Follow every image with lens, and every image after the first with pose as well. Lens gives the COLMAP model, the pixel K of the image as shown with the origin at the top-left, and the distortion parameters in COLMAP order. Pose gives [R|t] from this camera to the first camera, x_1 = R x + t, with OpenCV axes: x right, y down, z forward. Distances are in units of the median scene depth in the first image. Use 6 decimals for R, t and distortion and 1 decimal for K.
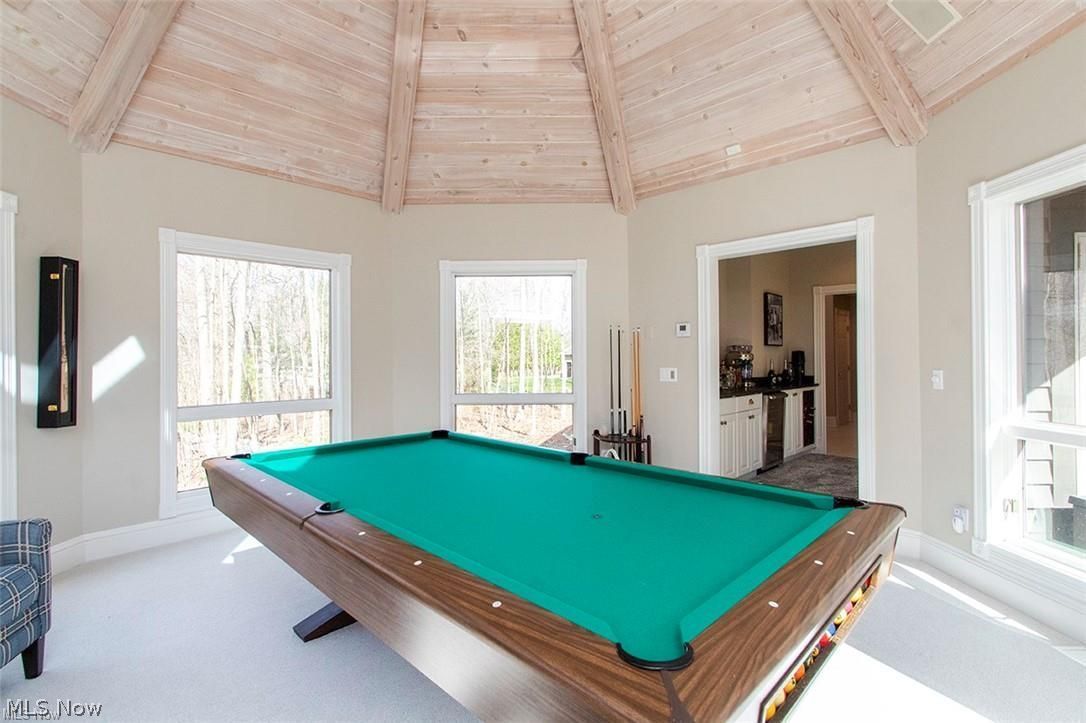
lens RADIAL K [[508.0, 0, 532.0], [0, 508.0, 353.3], [0, 0, 1]] dist [0.003615, 0.000215]
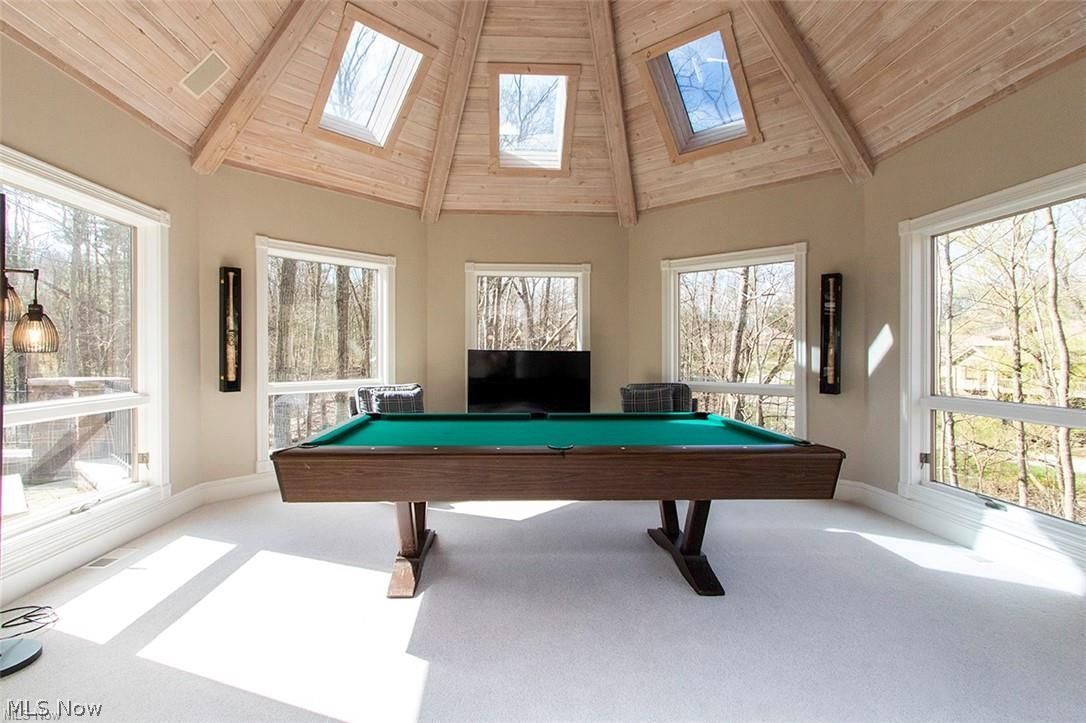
lens RADIAL K [[508.0, 0, 532.0], [0, 508.0, 353.3], [0, 0, 1]] dist [0.003615, 0.000215]
pose [[-0.663184, 0.009713, -0.748393, 0.711164], [0.004904, 0.999951, 0.008632, 0.024590], [0.748440, 0.002055, -0.663199, 1.350997]]
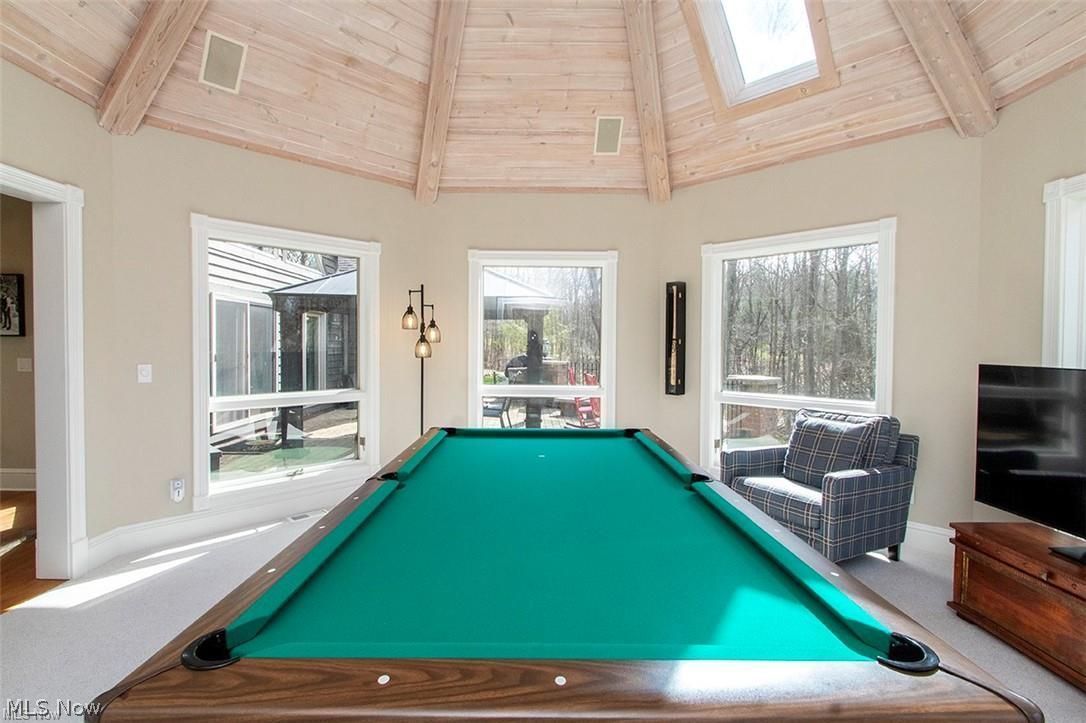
lens RADIAL K [[508.0, 0, 532.0], [0, 508.0, 353.3], [0, 0, 1]] dist [0.003615, 0.000215]
pose [[-0.718104, -0.007434, 0.695896, -0.533212], [-0.000332, 0.999946, 0.010339, -0.001922], [-0.695936, 0.007194, -0.718068, 1.211777]]
